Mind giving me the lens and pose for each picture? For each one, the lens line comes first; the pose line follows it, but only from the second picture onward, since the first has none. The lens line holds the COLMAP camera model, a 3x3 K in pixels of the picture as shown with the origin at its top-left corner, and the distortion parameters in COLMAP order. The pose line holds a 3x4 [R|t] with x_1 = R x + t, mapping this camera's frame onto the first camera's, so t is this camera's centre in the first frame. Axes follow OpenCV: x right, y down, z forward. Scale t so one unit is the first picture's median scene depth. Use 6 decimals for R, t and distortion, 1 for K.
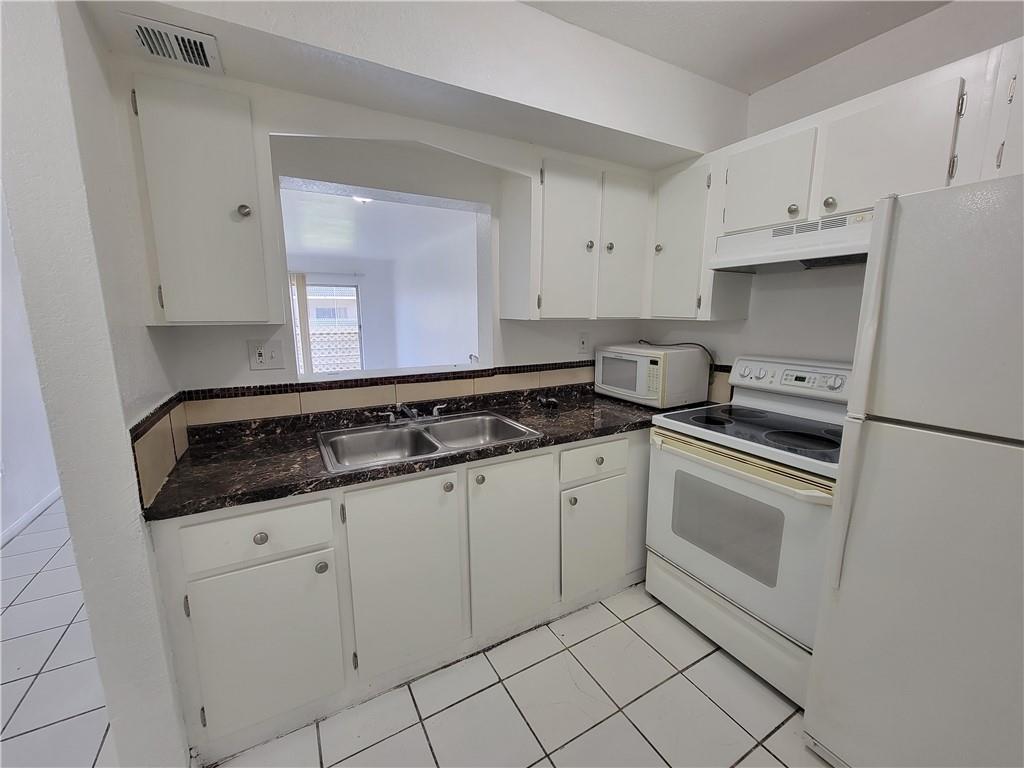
lens RADIAL K [[416.5, 0, 516.9], [0, 416.5, 385.9], [0, 0, 1]] dist [-0.004469, 0.000296]
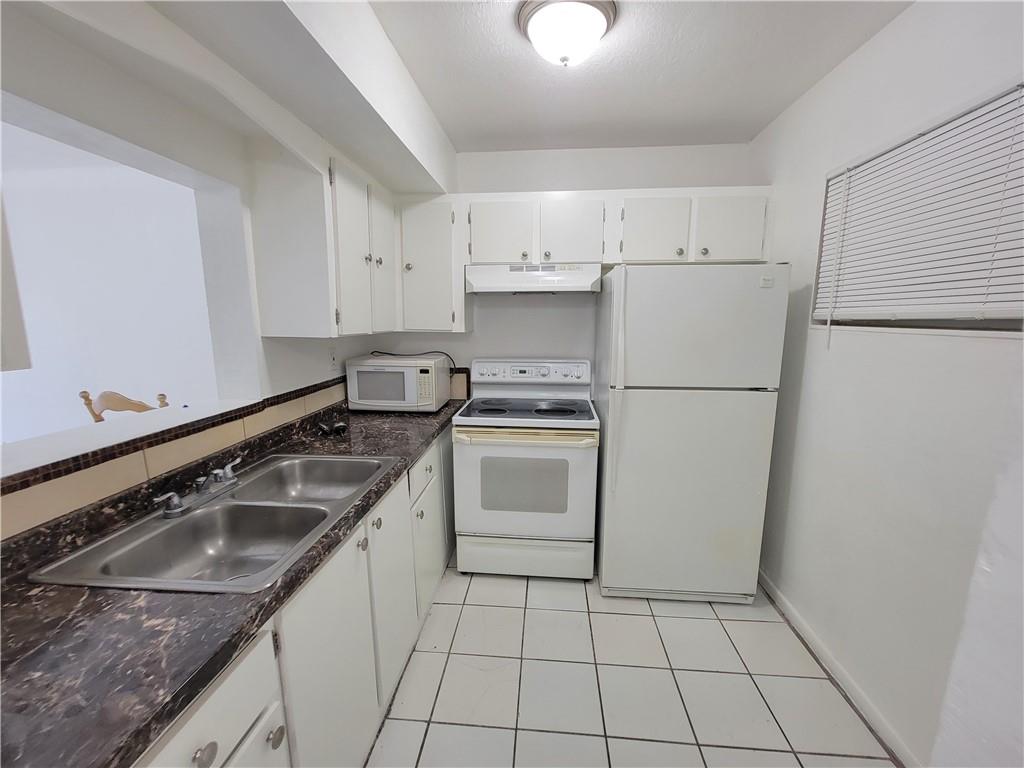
lens RADIAL K [[416.5, 0, 514.3], [0, 416.5, 386.0], [0, 0, 1]] dist [-0.004469, 0.000296]
pose [[0.563827, -0.132394, 0.815212, -0.490406], [0.138816, 0.988217, 0.064481, -0.062597], [-0.814143, 0.076809, 0.575562, 0.199798]]
